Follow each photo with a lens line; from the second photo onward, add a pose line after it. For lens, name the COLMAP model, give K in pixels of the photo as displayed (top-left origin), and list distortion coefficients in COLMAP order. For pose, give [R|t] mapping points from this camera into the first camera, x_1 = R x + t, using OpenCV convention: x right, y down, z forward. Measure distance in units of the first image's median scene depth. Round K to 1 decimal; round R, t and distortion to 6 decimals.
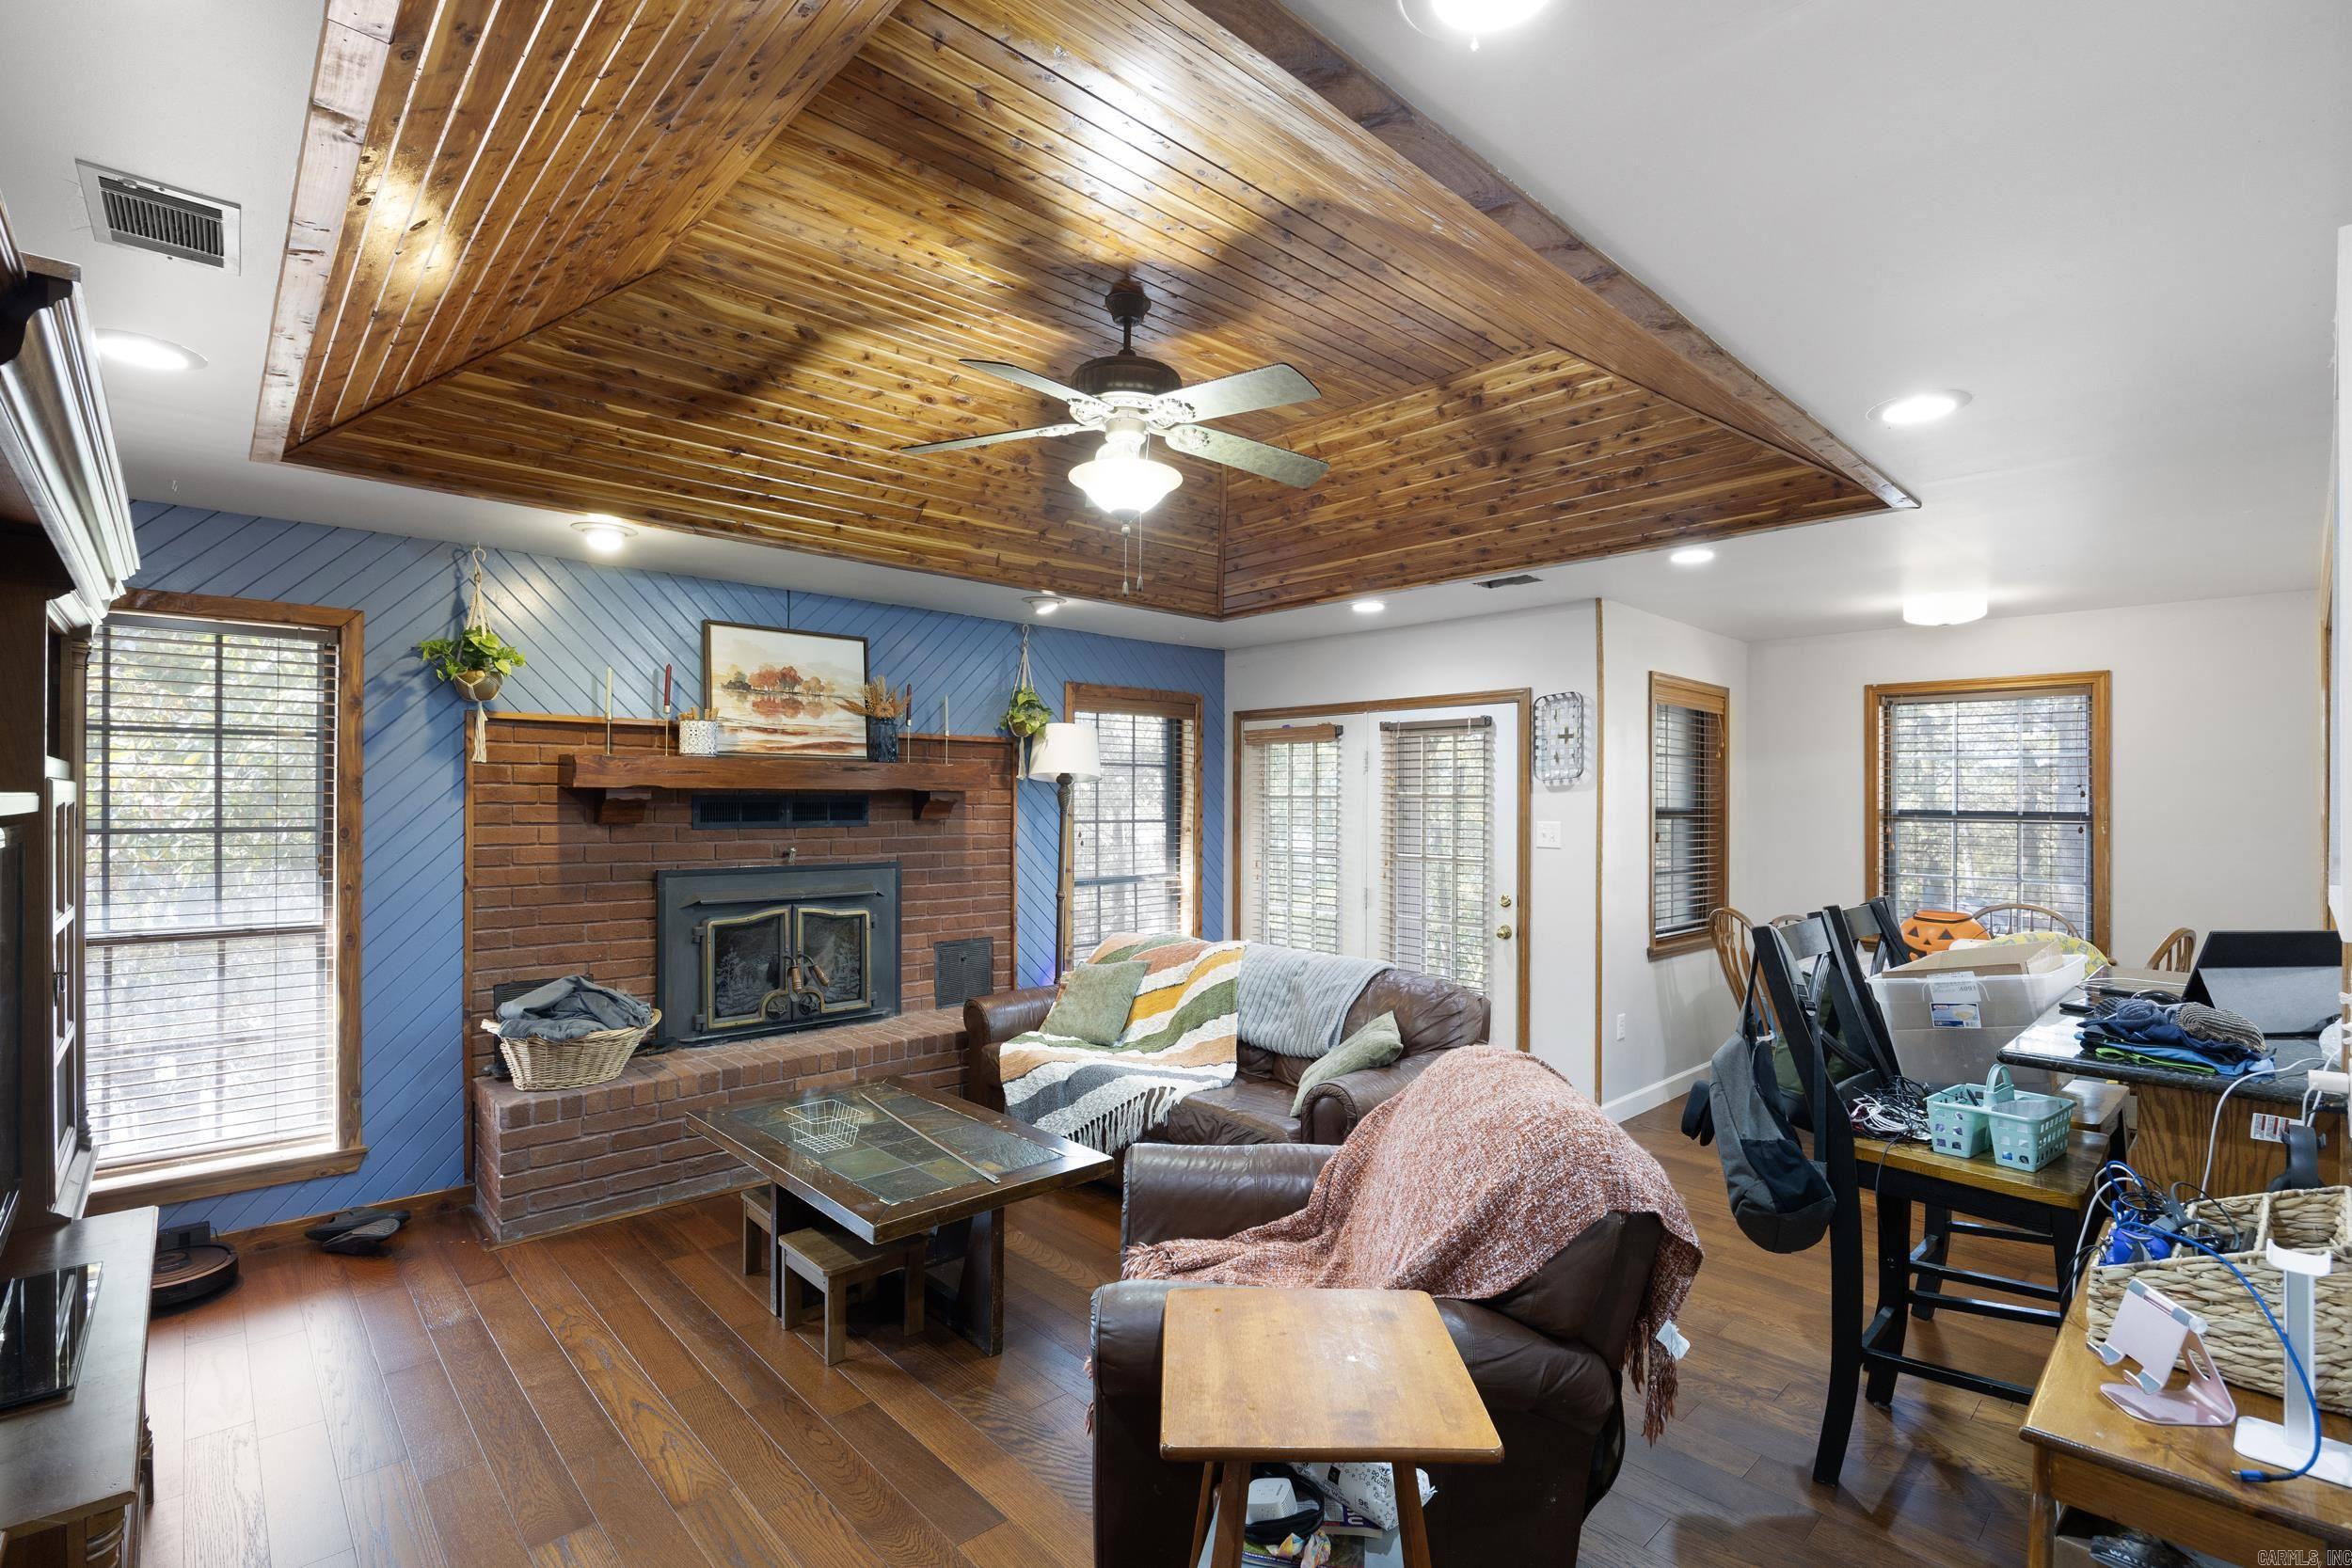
lens RADIAL K [[1066.0, 0, 1183.1], [0, 1066.0, 795.6], [0, 0, 1]] dist [-0.018210, 0.000802]
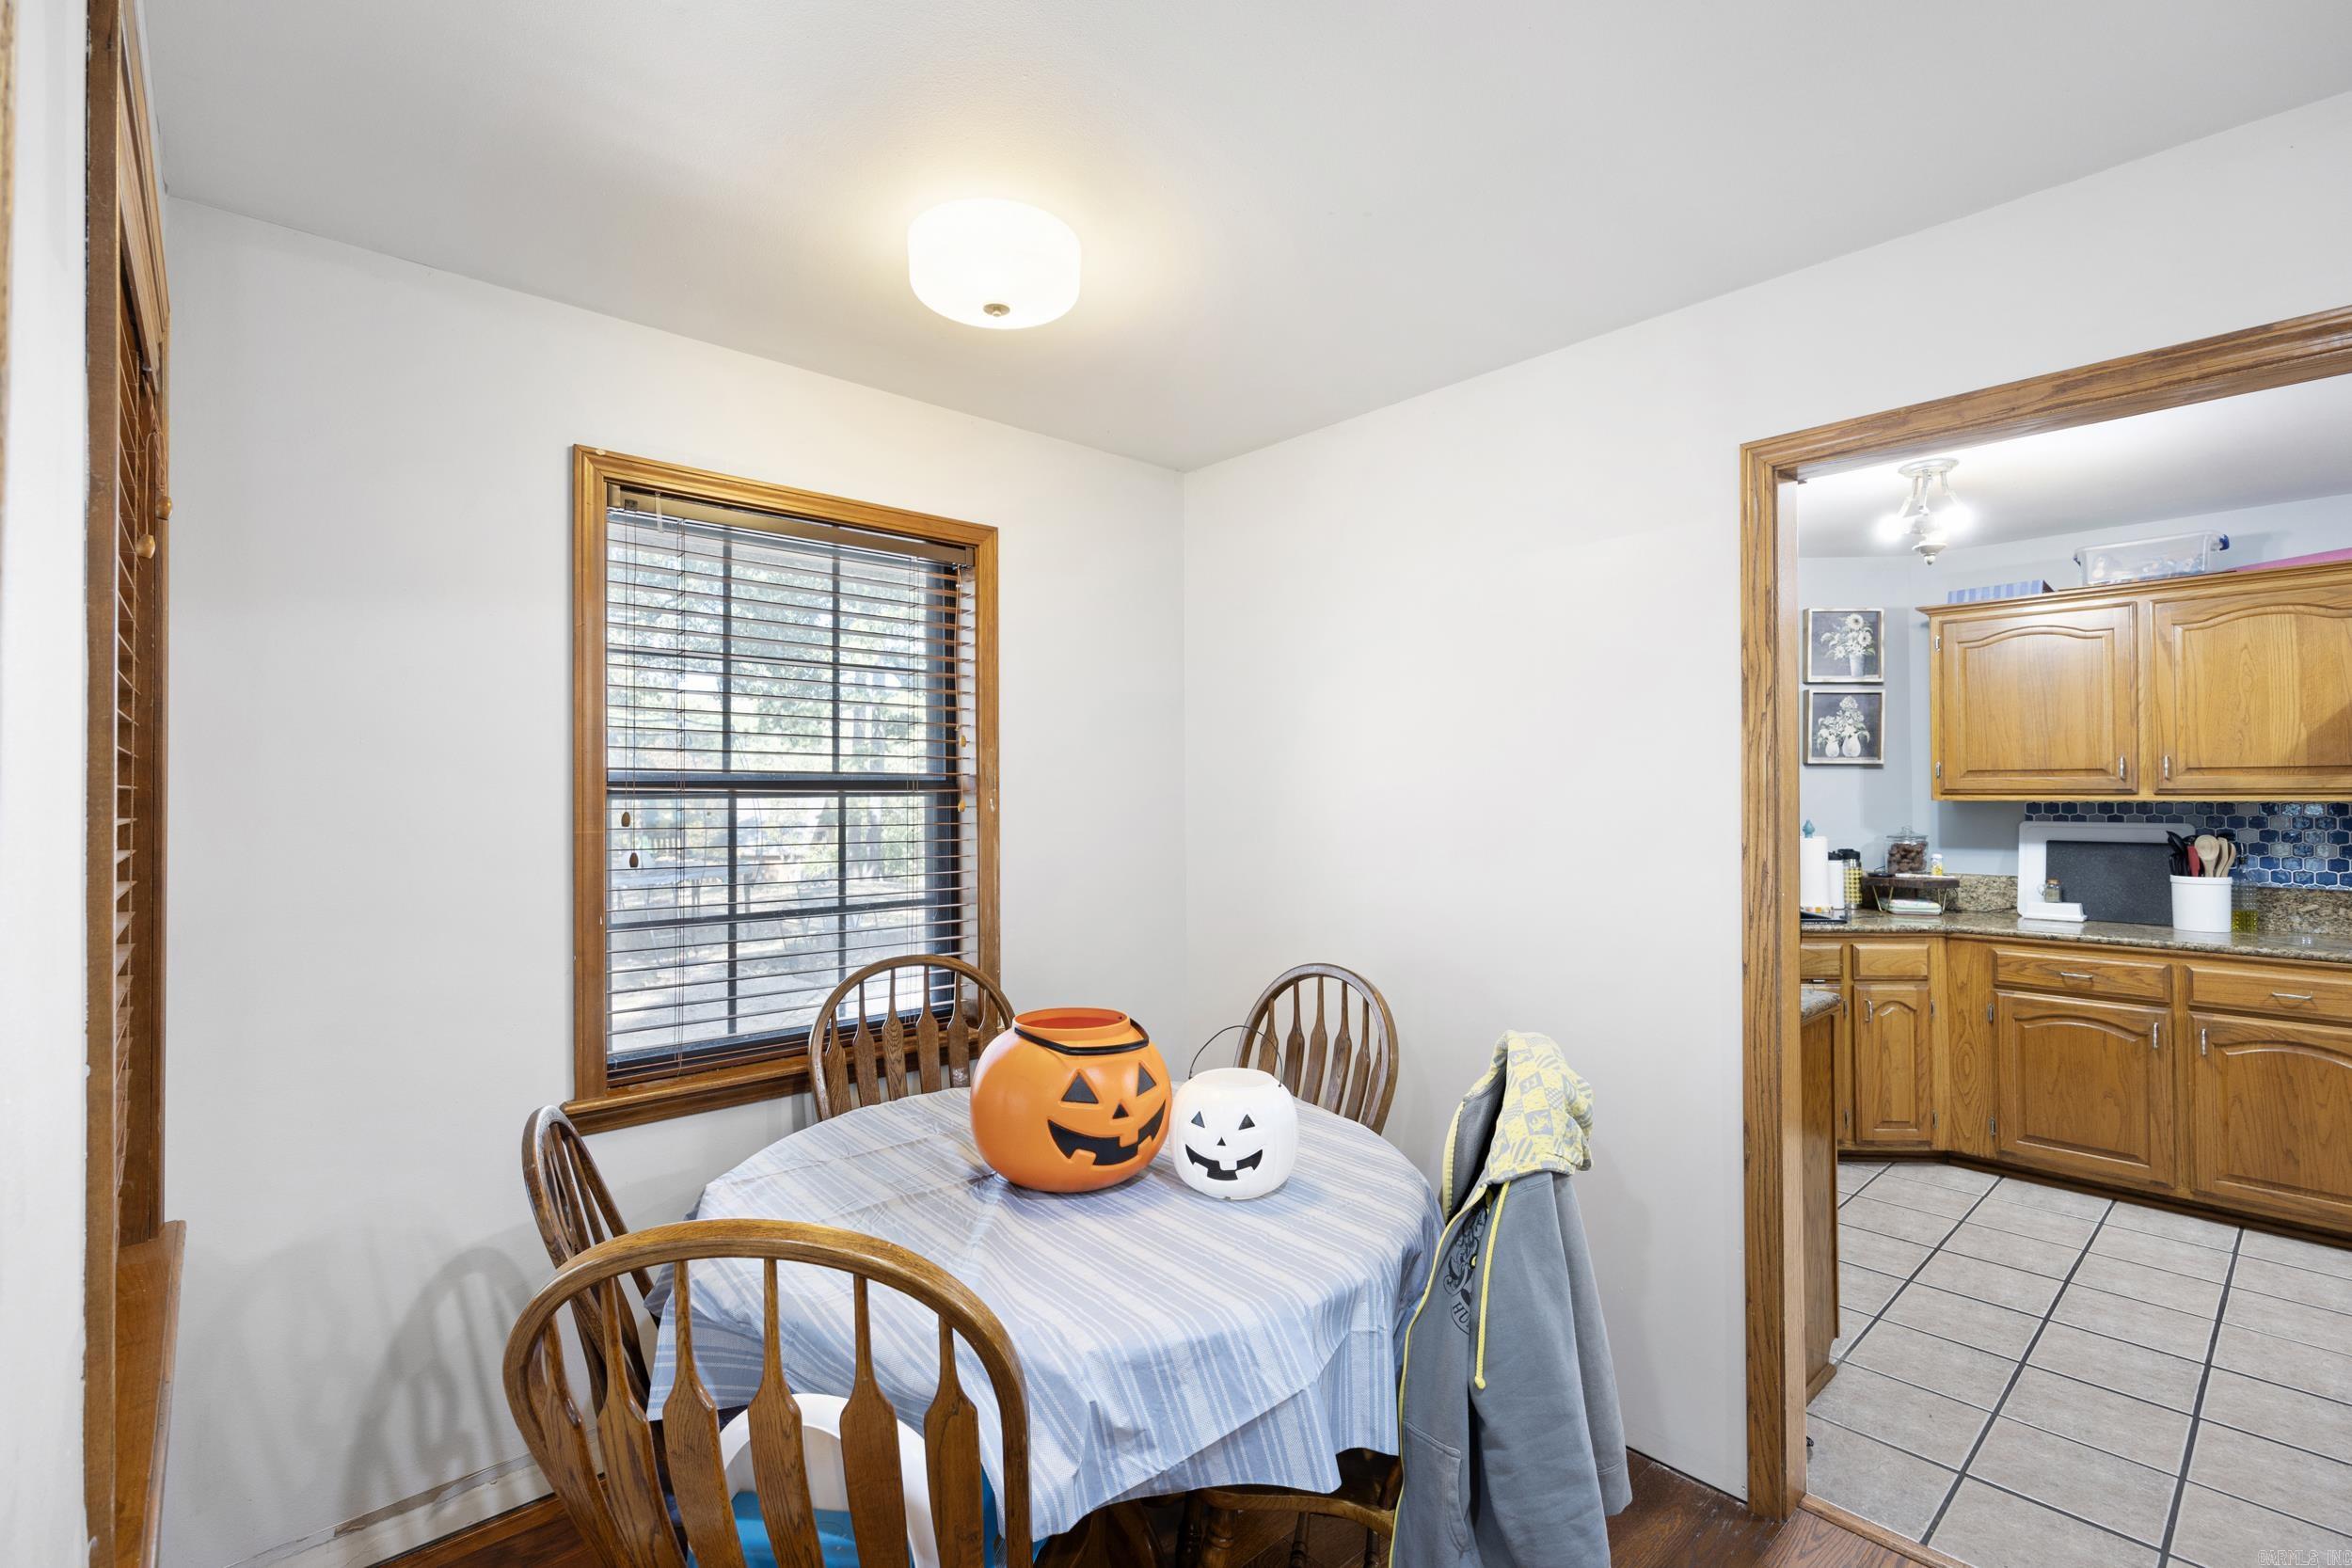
lens RADIAL K [[1066.0, 0, 1182.3], [0, 1066.0, 780.2], [0, 0, 1]] dist [-0.018210, 0.000802]
pose [[0.018864, 0.006843, 0.999799, 0.324512], [-0.001811, 0.999975, -0.006810, 0.024505], [-0.999820, -0.001682, 0.018876, 0.961285]]
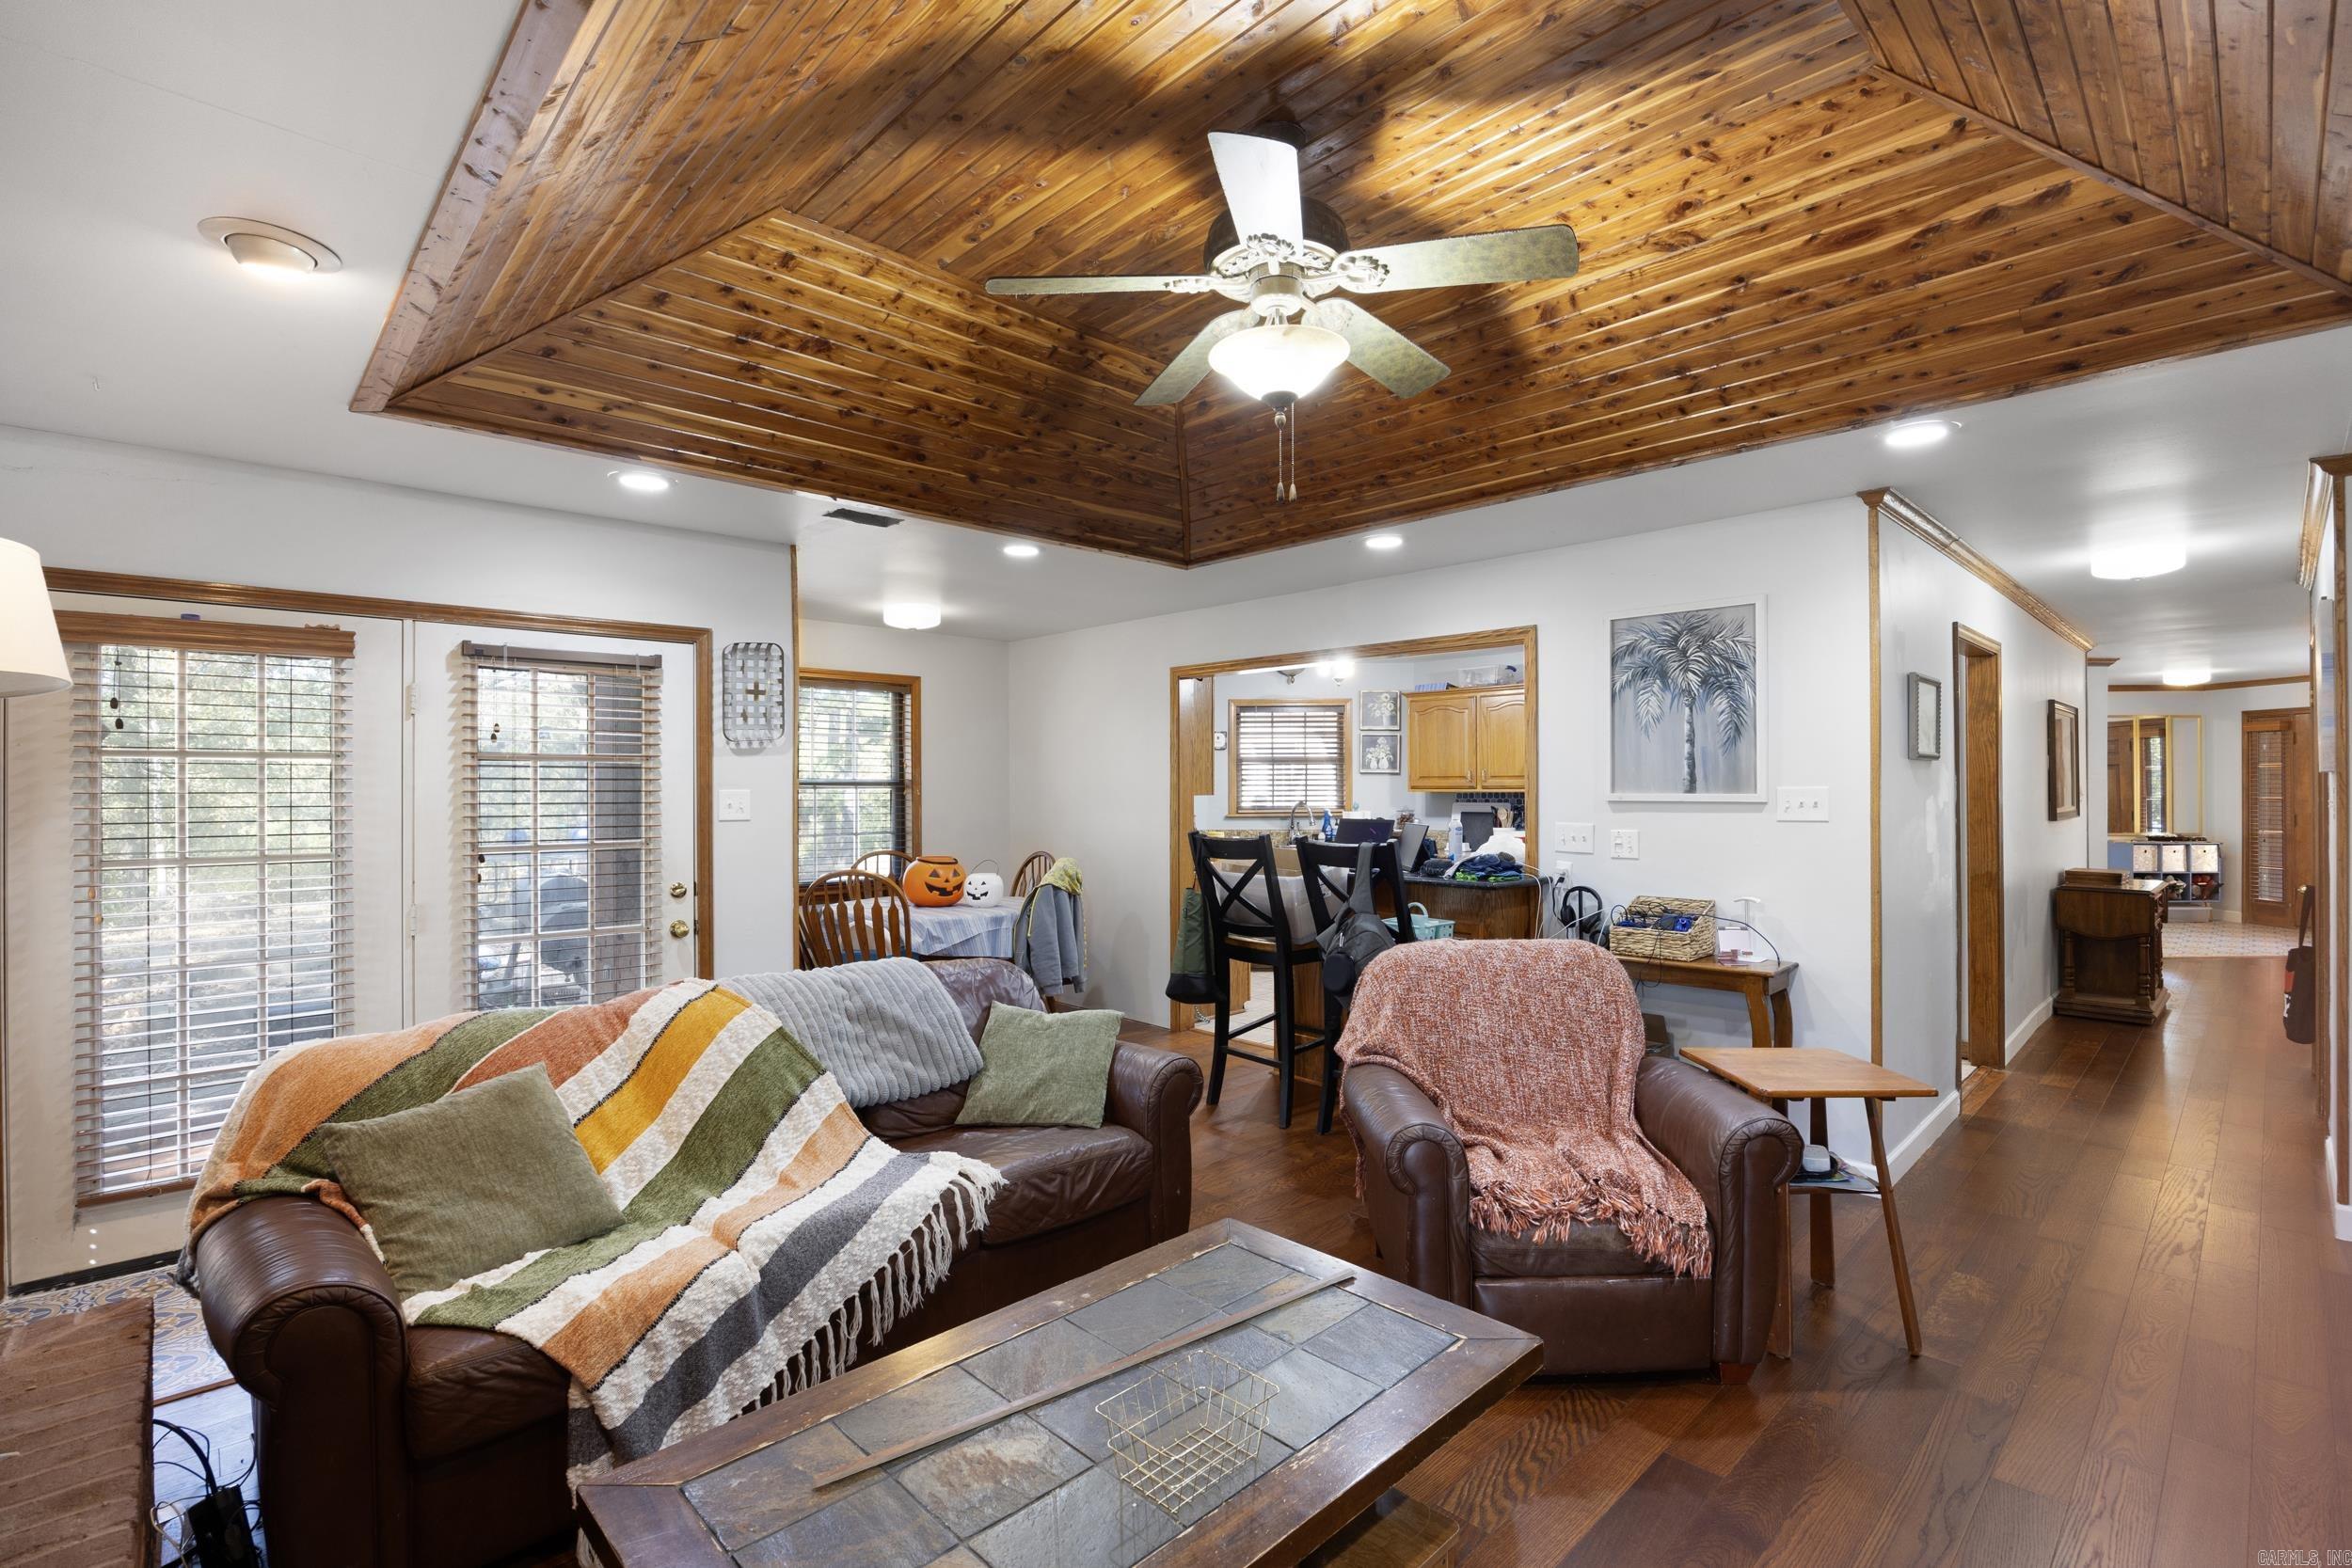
lens RADIAL K [[1066.0, 0, 1181.1], [0, 1066.0, 782.4], [0, 0, 1]] dist [-0.018210, 0.000802]
pose [[-0.007074, -0.000589, 0.999975, -0.571895], [-0.003410, 0.999994, 0.000565, 0.018621], [-0.999969, -0.003406, -0.007076, 0.721261]]
